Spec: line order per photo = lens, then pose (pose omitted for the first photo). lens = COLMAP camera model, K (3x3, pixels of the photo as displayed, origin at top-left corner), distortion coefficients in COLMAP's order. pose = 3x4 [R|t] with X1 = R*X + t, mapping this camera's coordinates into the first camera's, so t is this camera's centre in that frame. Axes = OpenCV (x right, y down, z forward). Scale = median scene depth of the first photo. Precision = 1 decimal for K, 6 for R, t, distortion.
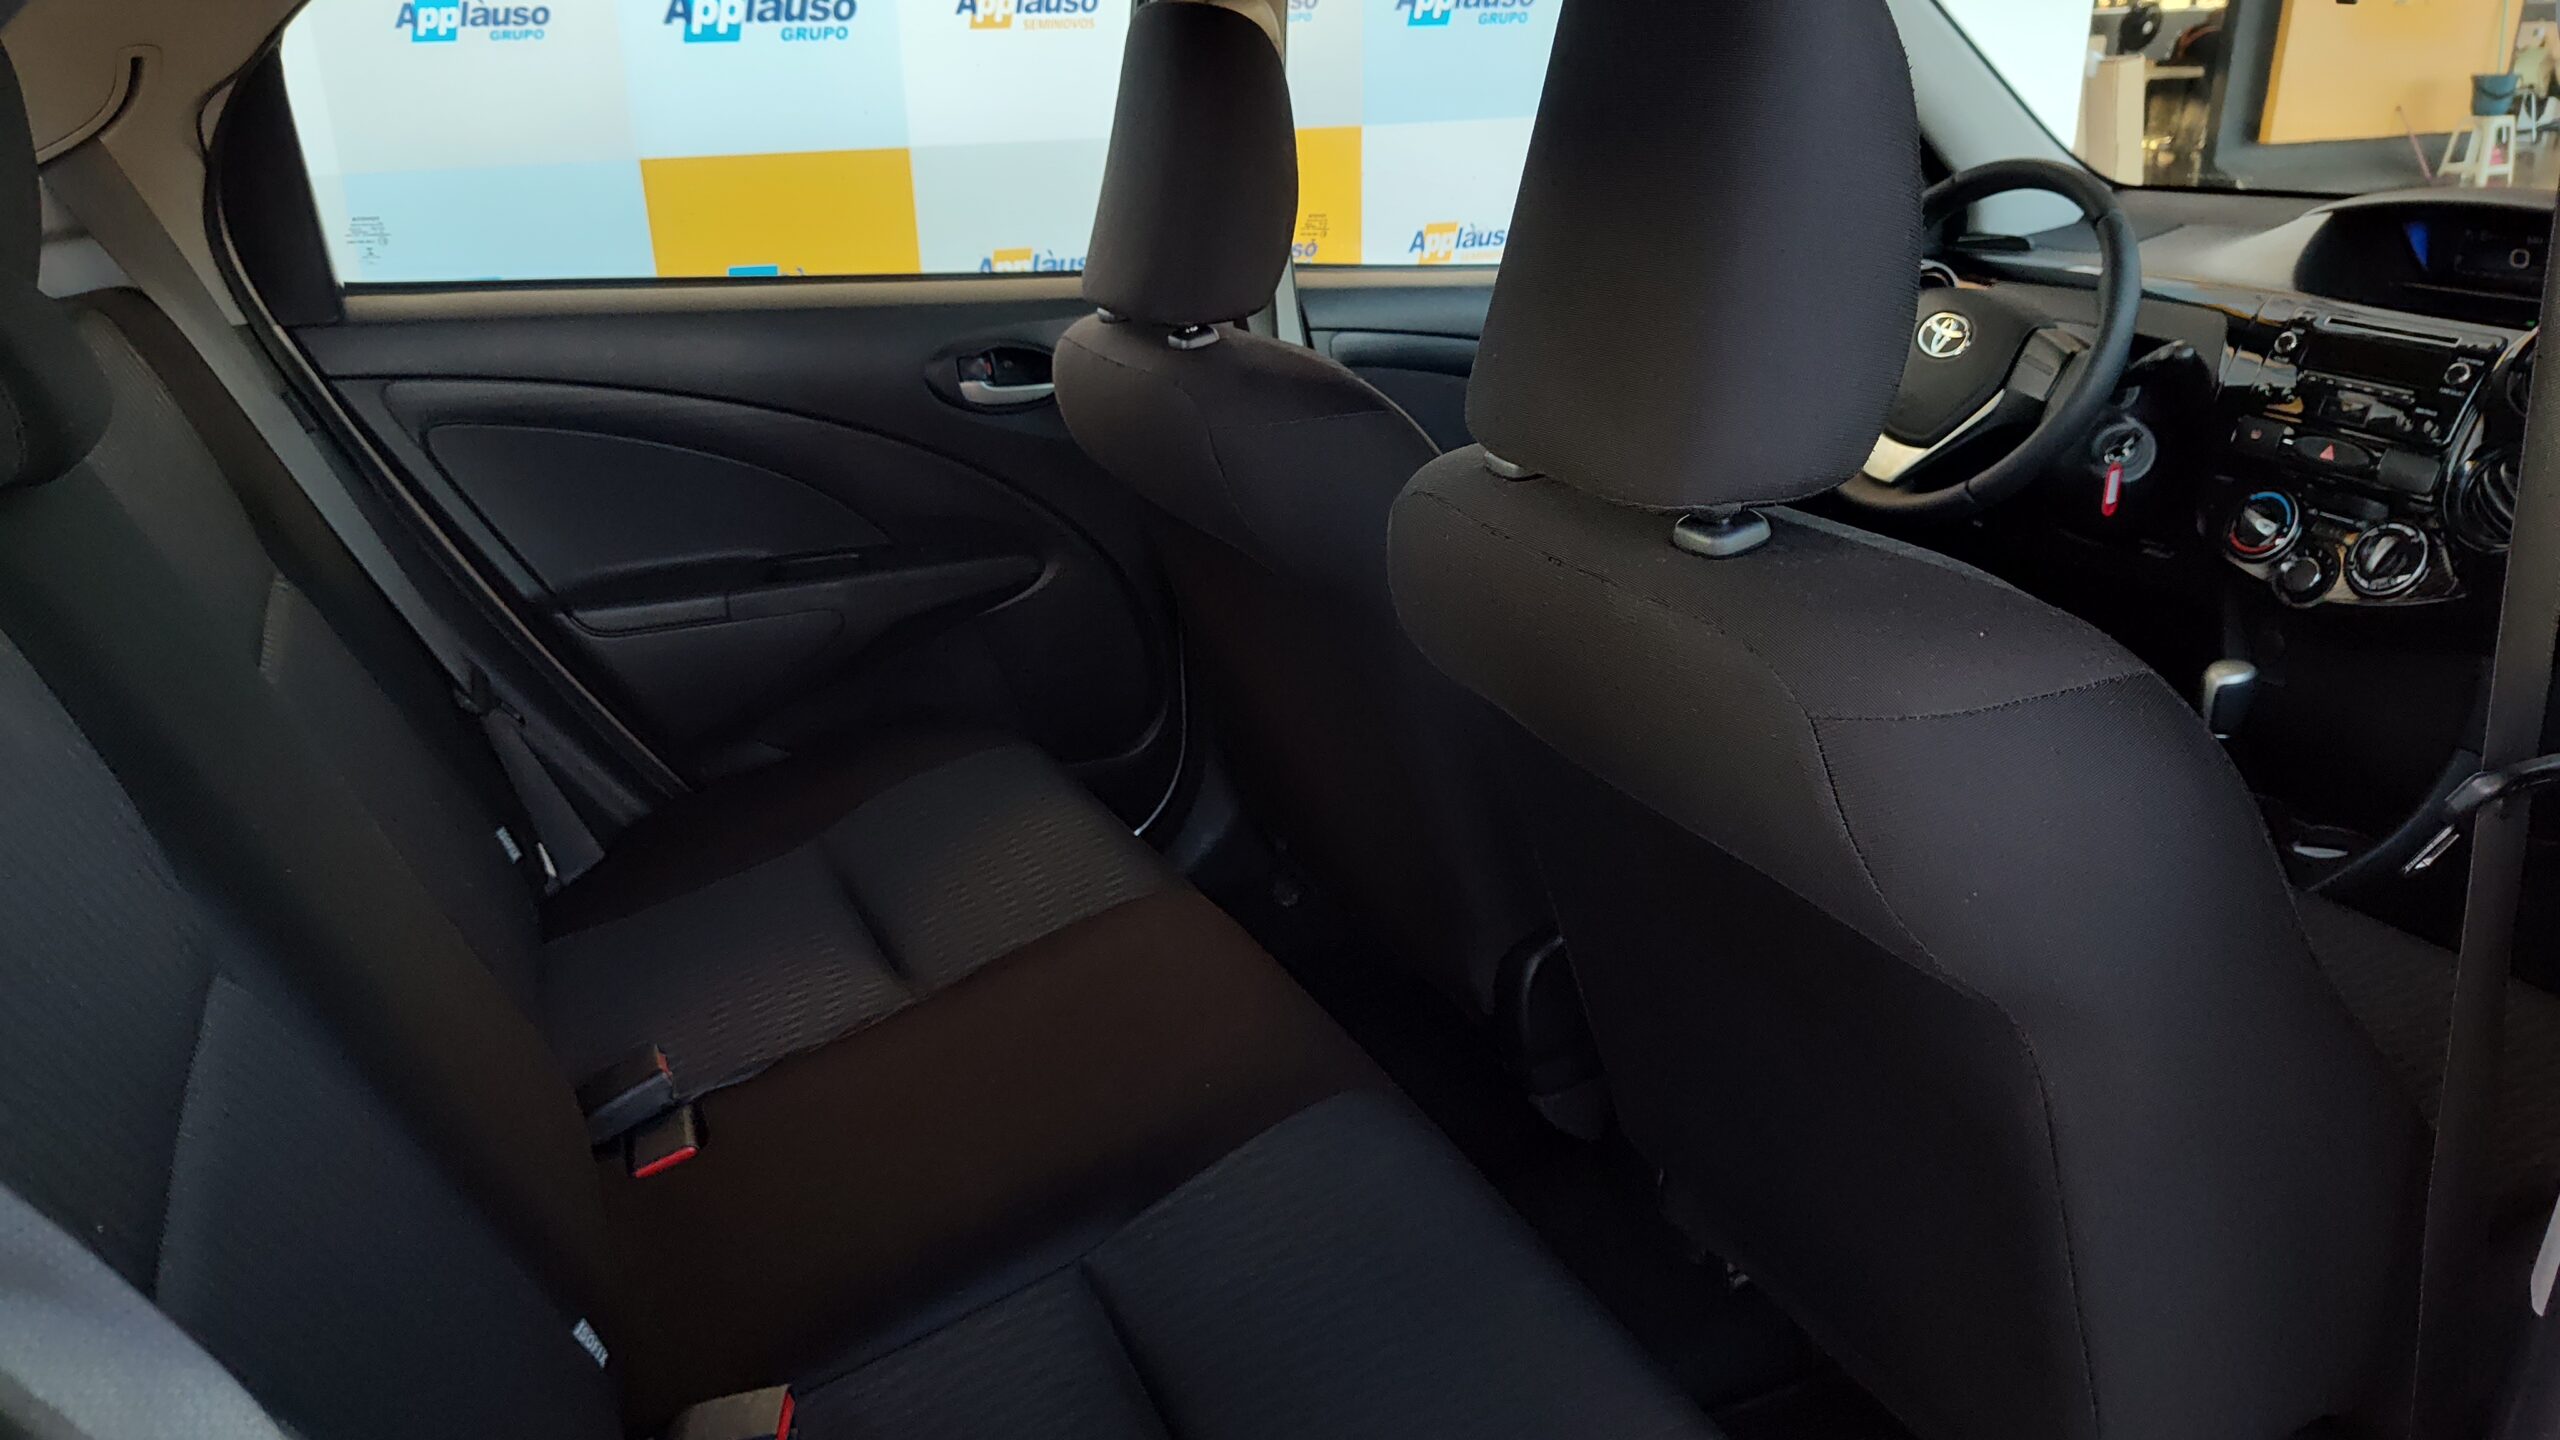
lens RADIAL K [[1752.1, 0, 1290.4], [0, 1752.1, 725.5], [0, 0, 1]] dist [0.044801, -0.060699]
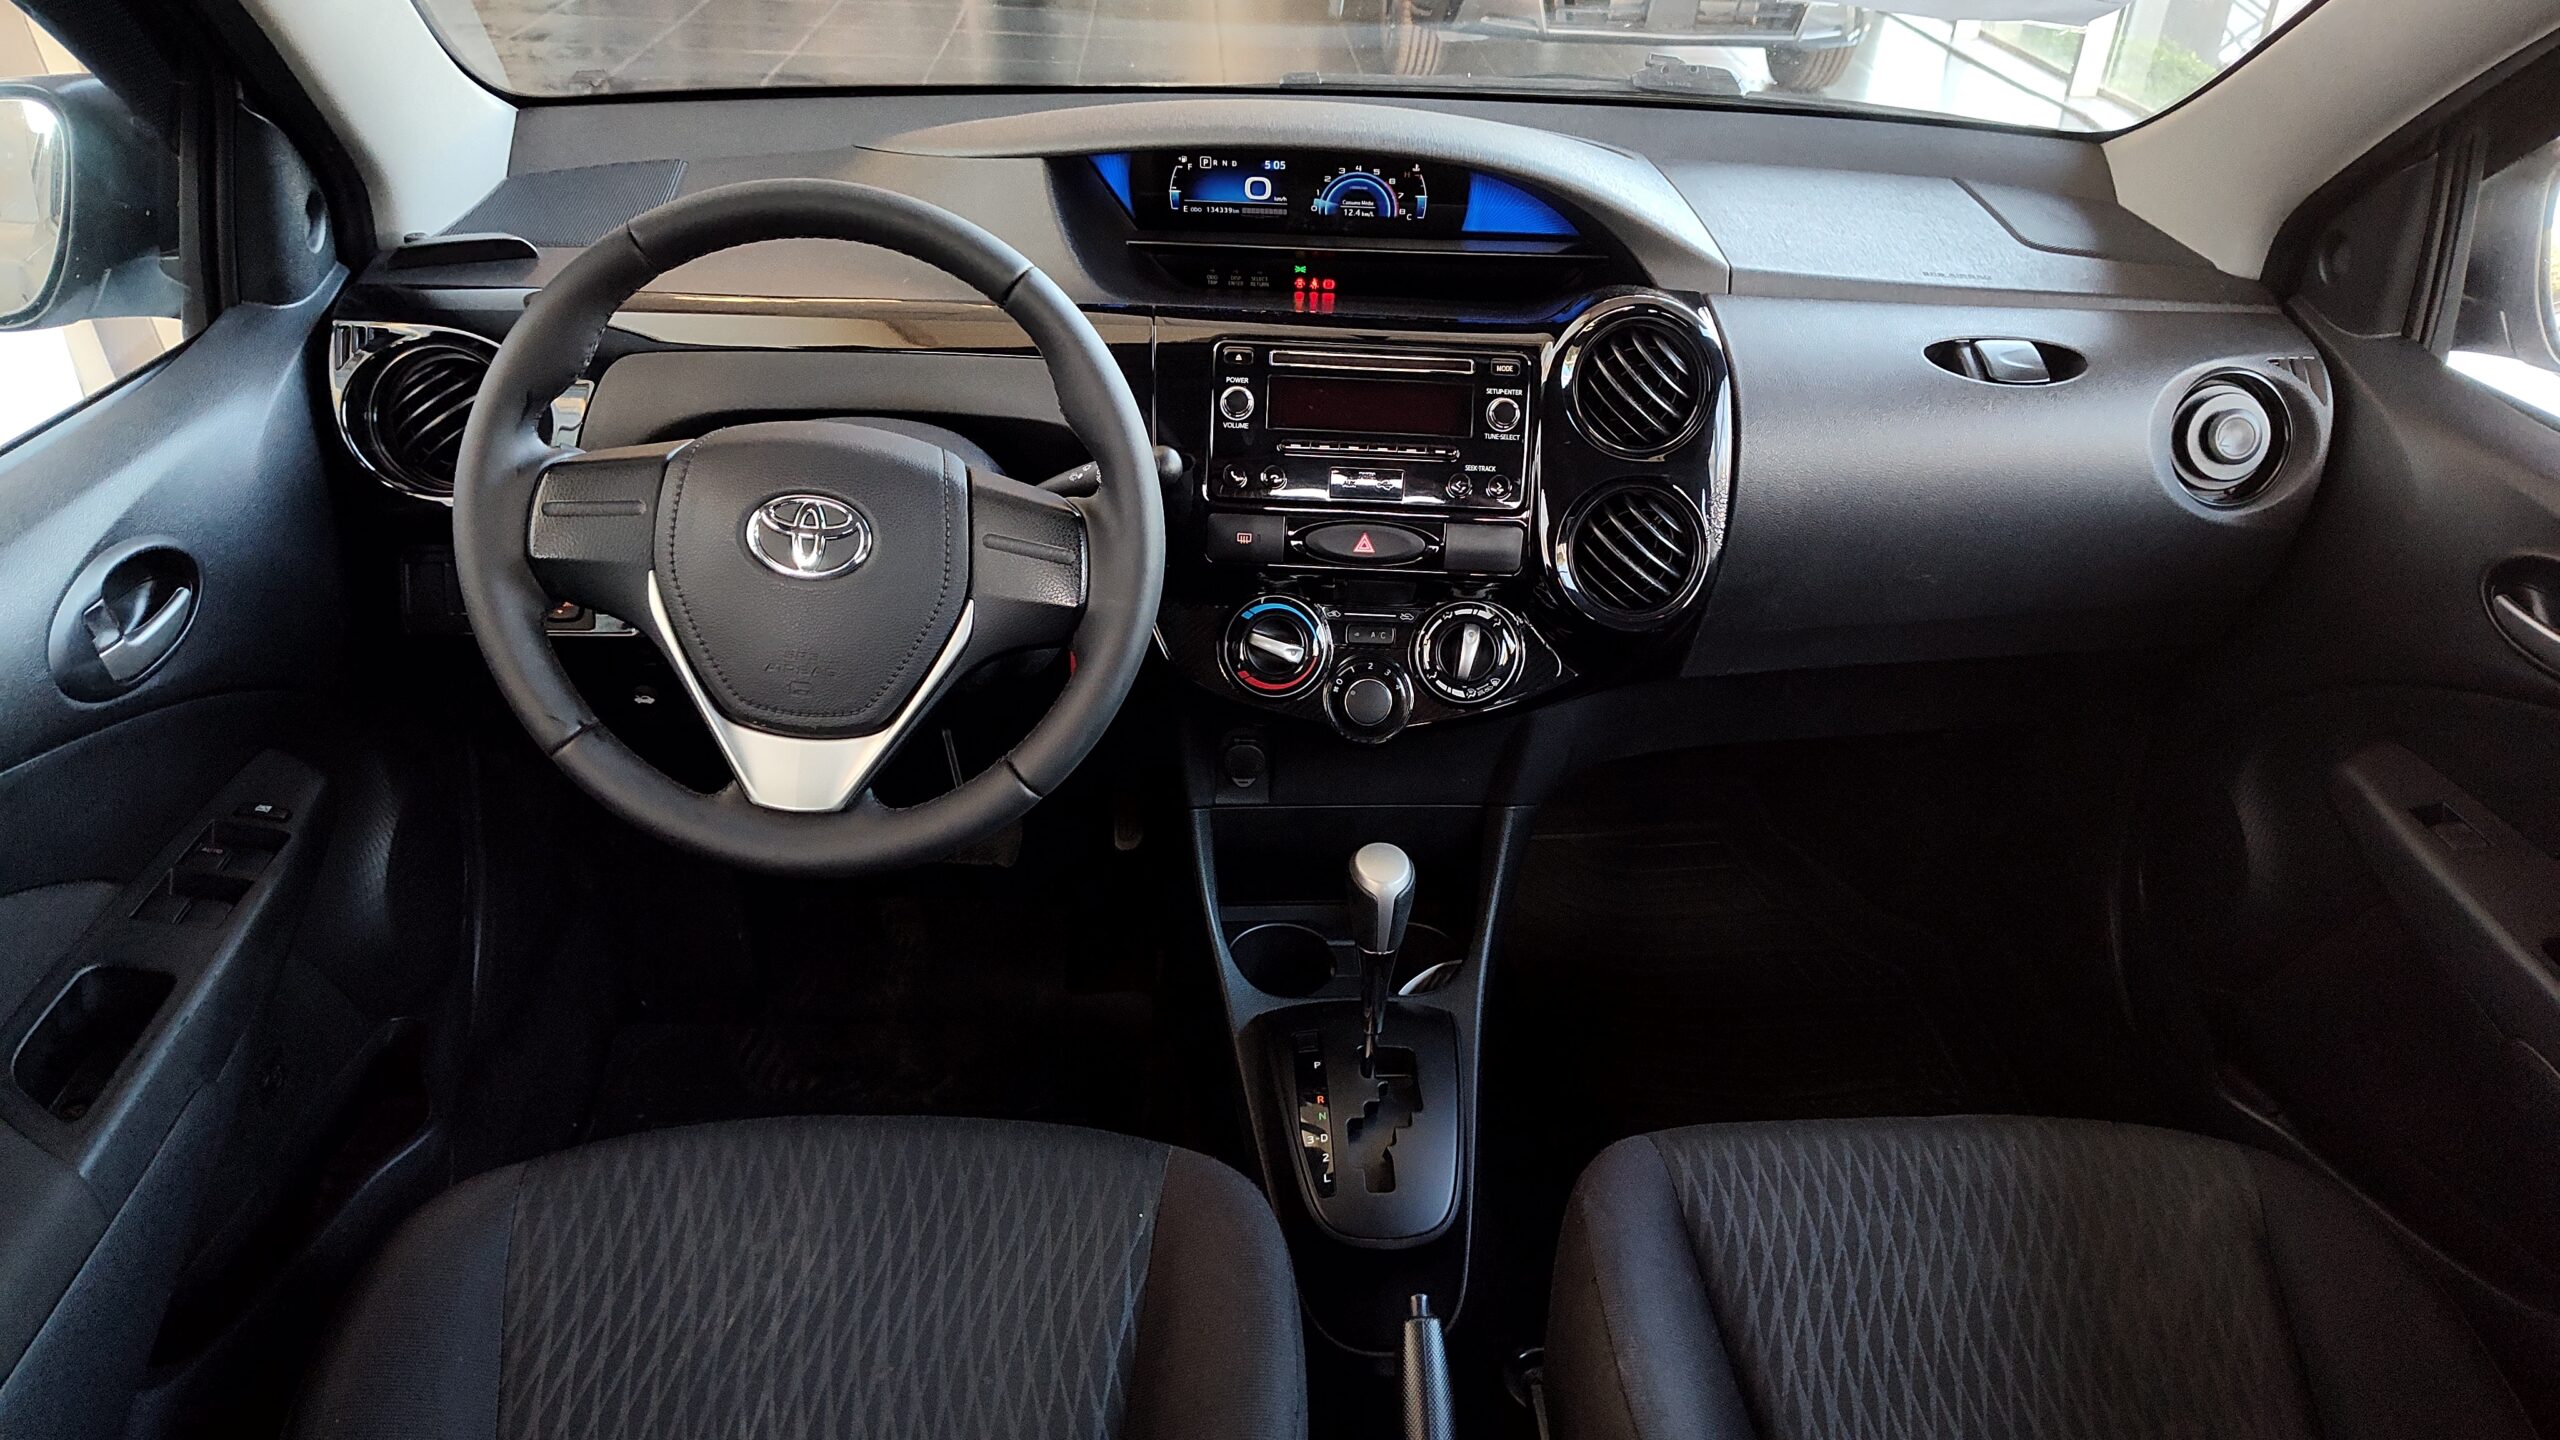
lens RADIAL K [[1752.1, 0, 1290.4], [0, 1752.1, 725.5], [0, 0, 1]] dist [0.044801, -0.060699]
pose [[0.377764, -0.458377, 0.804478, -0.035099], [0.301219, 0.882436, 0.361350, -0.318274], [-0.875535, 0.105820, 0.471424, 0.616204]]
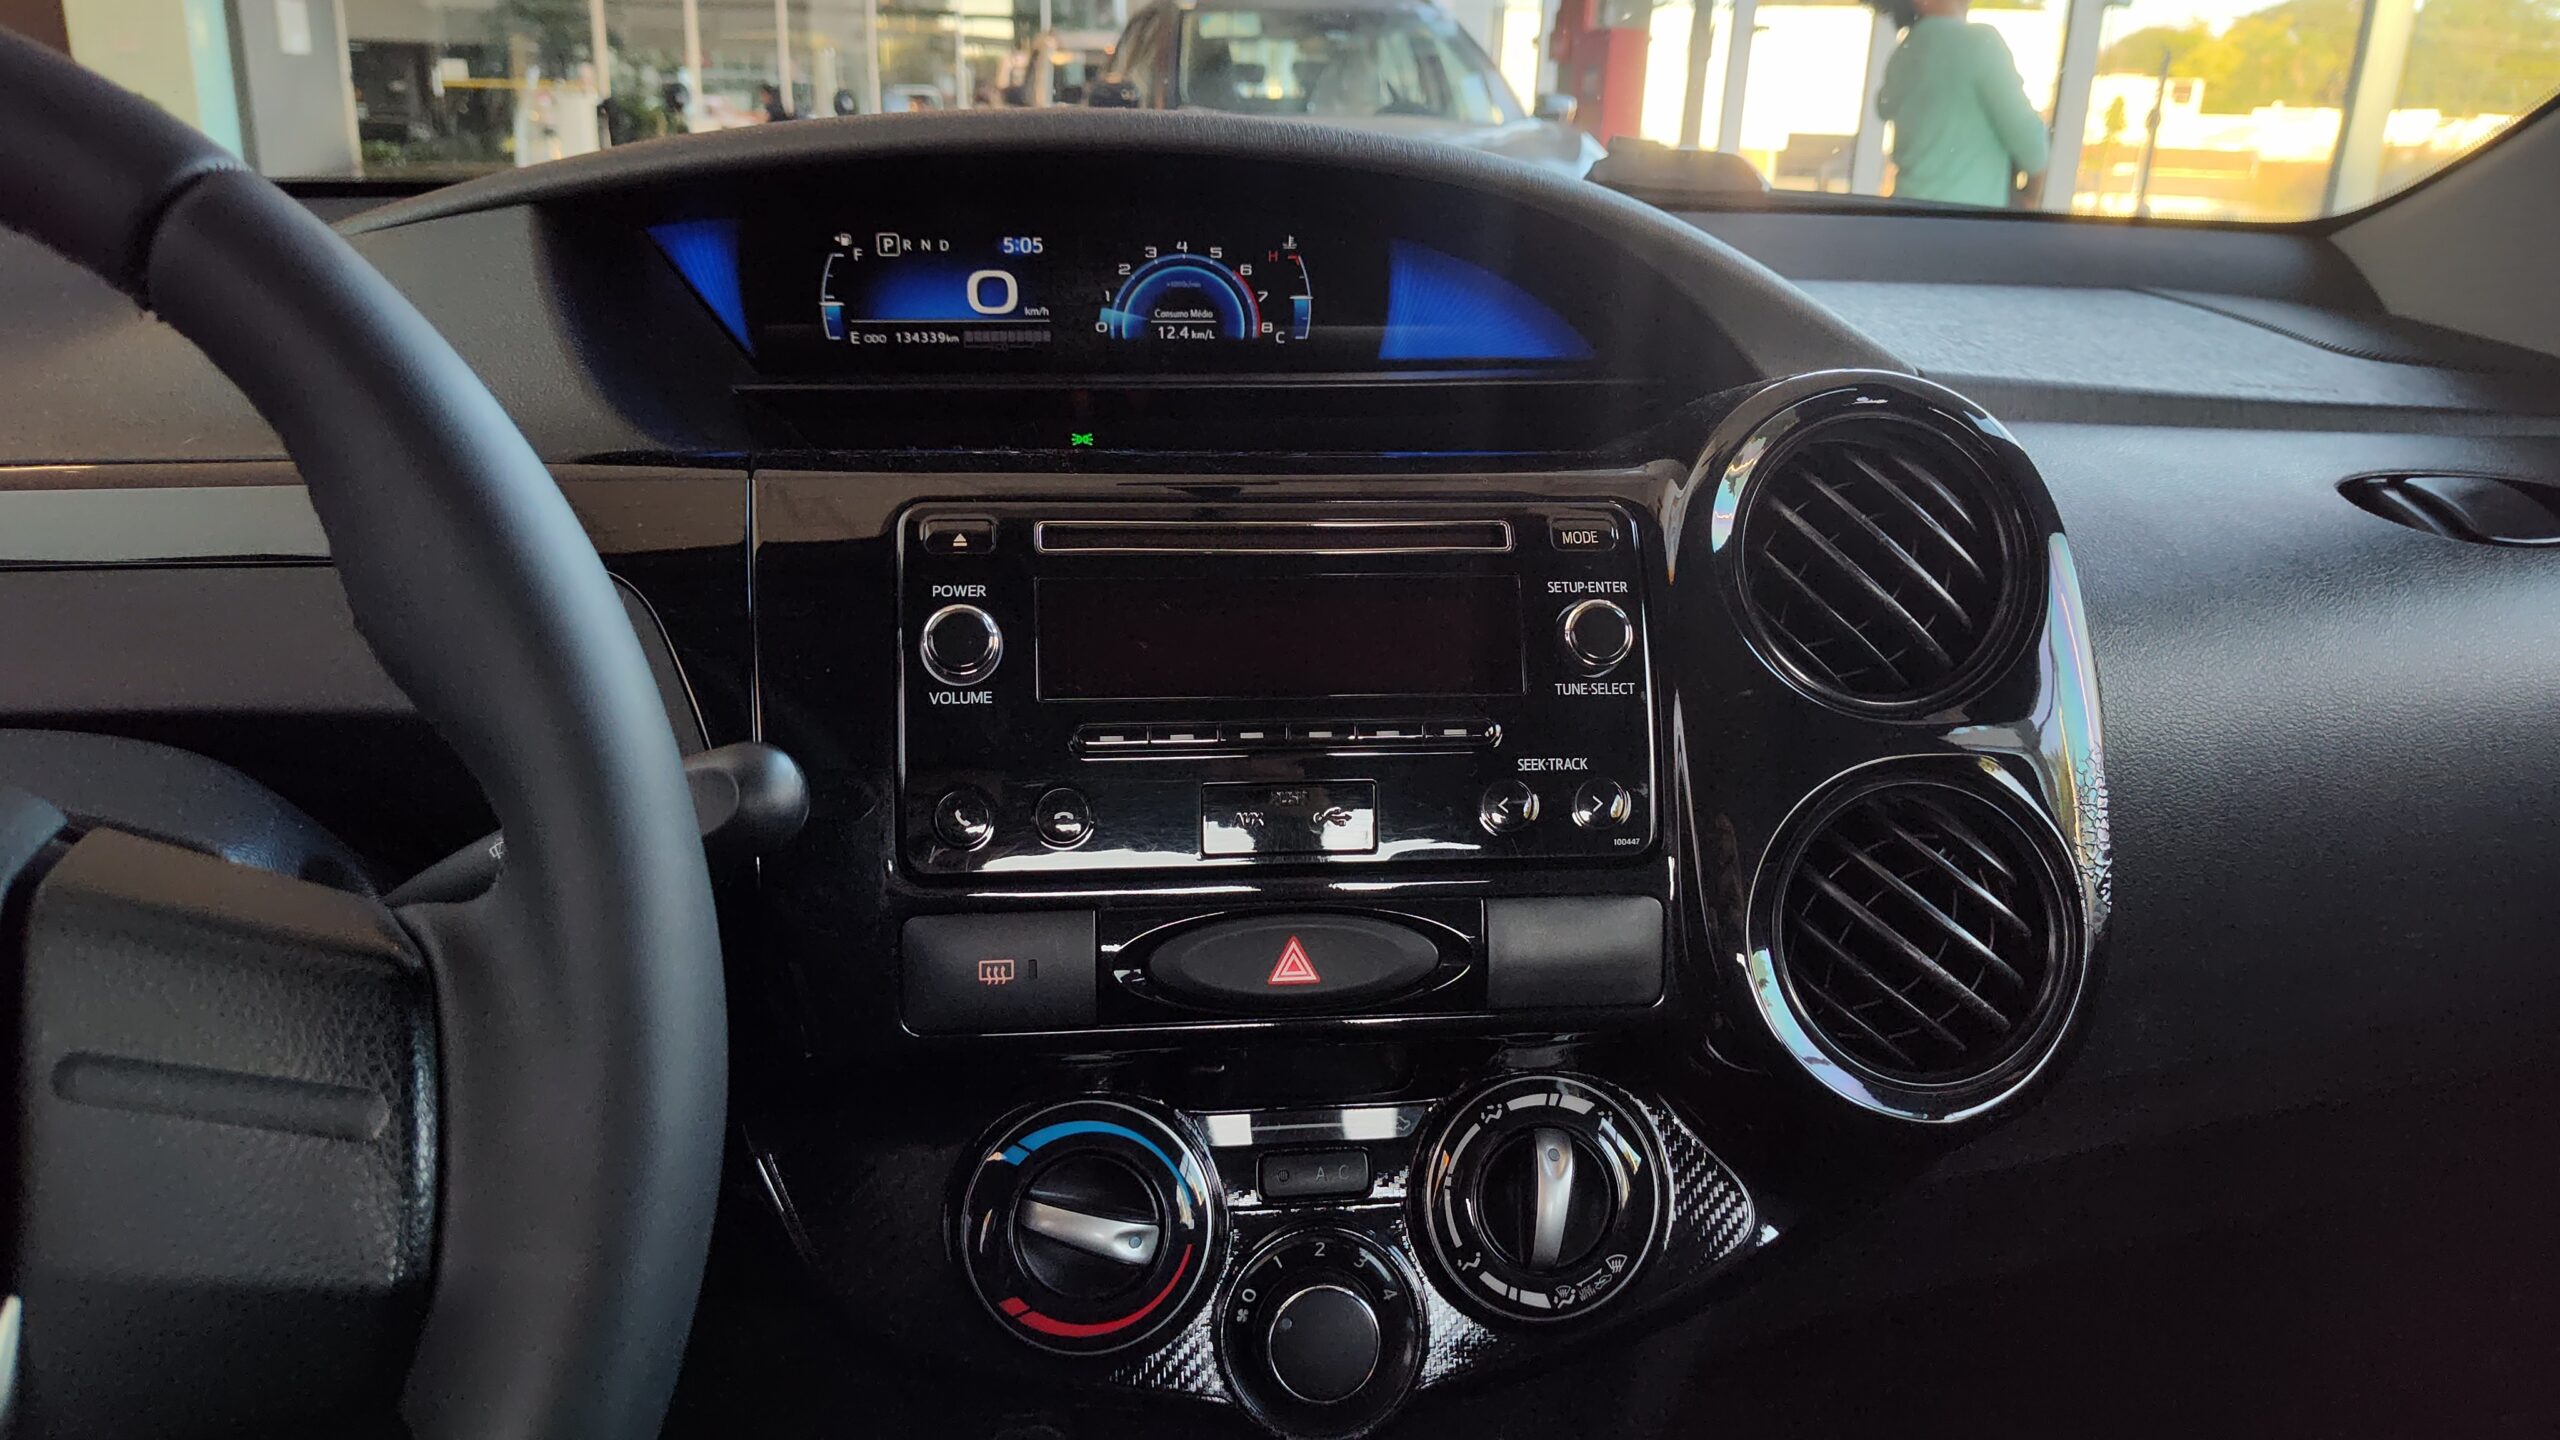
lens RADIAL K [[1752.1, 0, 1290.4], [0, 1752.1, 725.5], [0, 0, 1]] dist [0.044801, -0.060699]
pose [[0.237669, -0.298928, 0.924205, 0.289003], [0.331991, 0.919168, 0.211924, -0.225680], [-0.912850, 0.256460, 0.317699, 0.795664]]
